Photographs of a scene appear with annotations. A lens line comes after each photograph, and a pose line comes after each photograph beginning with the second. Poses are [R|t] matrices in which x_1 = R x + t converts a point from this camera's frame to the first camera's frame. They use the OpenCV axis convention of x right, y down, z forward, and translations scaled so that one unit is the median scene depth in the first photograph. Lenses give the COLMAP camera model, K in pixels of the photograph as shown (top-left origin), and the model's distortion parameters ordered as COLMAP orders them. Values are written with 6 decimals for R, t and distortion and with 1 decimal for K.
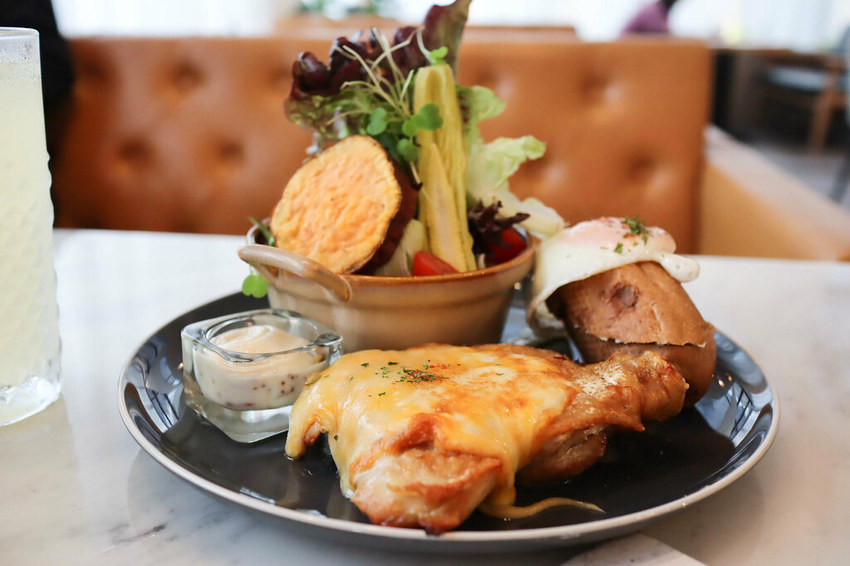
lens RADIAL K [[840.7, 0, 425.0], [0, 840.7, 283.0], [0, 0, 1]] dist [0.001870, -0.003486]
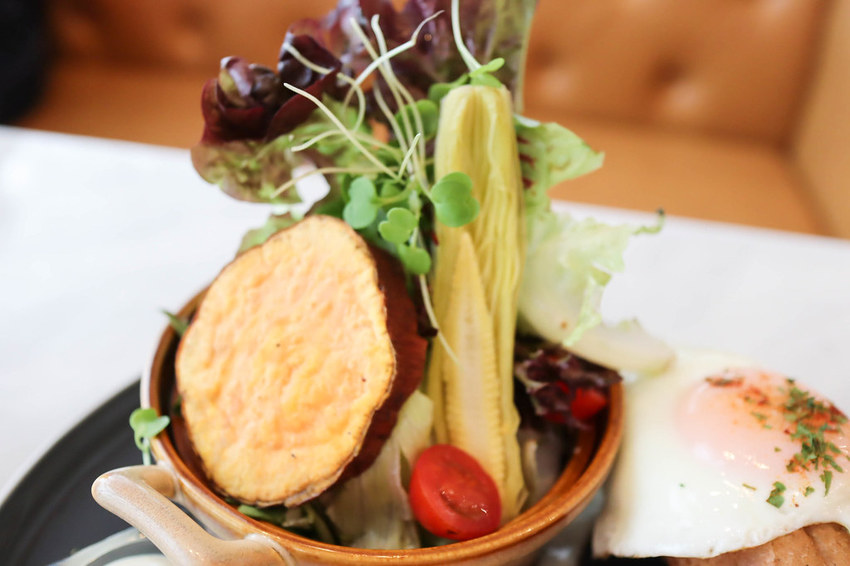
lens RADIAL K [[868.6, 0, 420.9], [0, 868.6, 280.5], [0, 0, 1]] dist [0.001413, -0.000450]
pose [[0.995971, 0.074777, -0.049491, 0.012680], [-0.056858, 0.953404, 0.296290, -0.336102], [0.069340, -0.292283, 0.953815, 0.475606]]
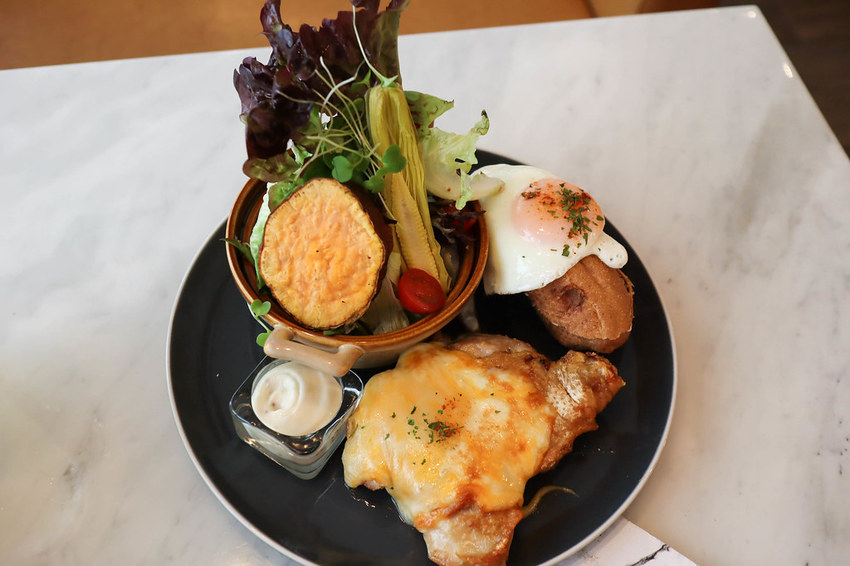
lens RADIAL K [[840.7, 0, 425.0], [0, 840.7, 283.0], [0, 0, 1]] dist [0.001870, -0.003486]
pose [[0.958718, -0.217966, 0.182619, -0.192841], [0.050188, 0.761839, 0.645819, -0.794957], [-0.279893, -0.609994, 0.741328, 0.137791]]
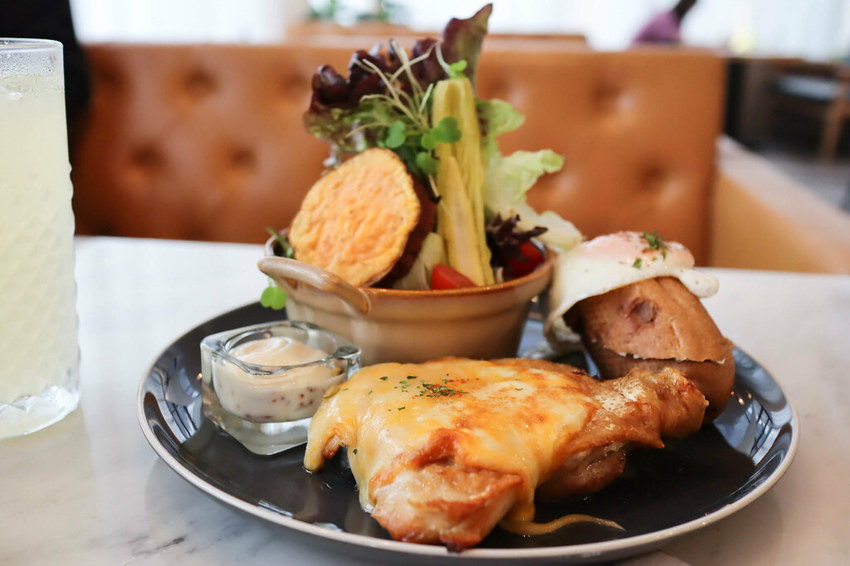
lens RADIAL K [[840.7, 0, 425.0], [0, 840.7, 283.0], [0, 0, 1]] dist [0.001870, -0.003486]
pose [[0.999922, 0.008517, -0.009184, -0.012716], [-0.008585, 0.999936, -0.007400, -0.008316], [0.009121, 0.007478, 0.999930, -0.001803]]
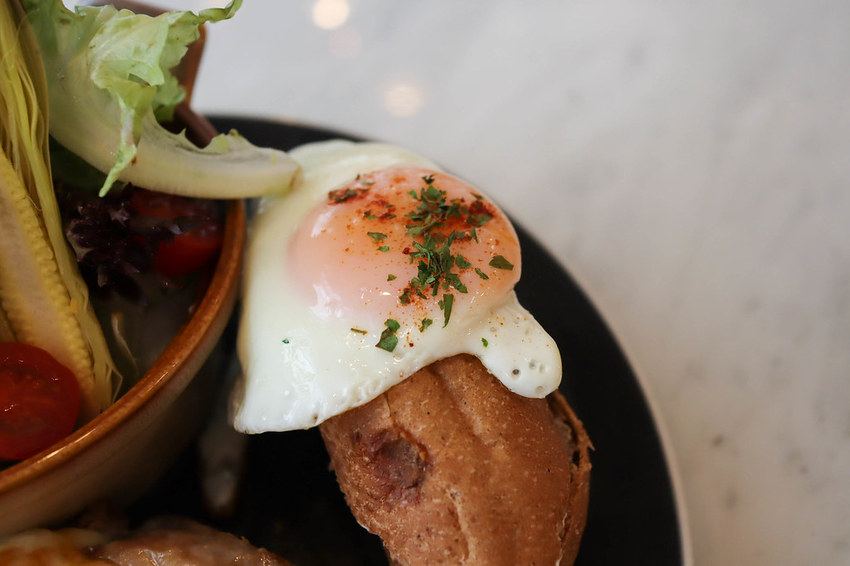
lens RADIAL K [[868.6, 0, 420.9], [0, 868.6, 280.5], [0, 0, 1]] dist [0.001413, -0.000450]
pose [[0.993085, -0.105816, 0.050850, 0.227630], [0.062202, 0.841591, 0.536522, -0.316859], [-0.099568, -0.529649, 0.842353, 0.622526]]
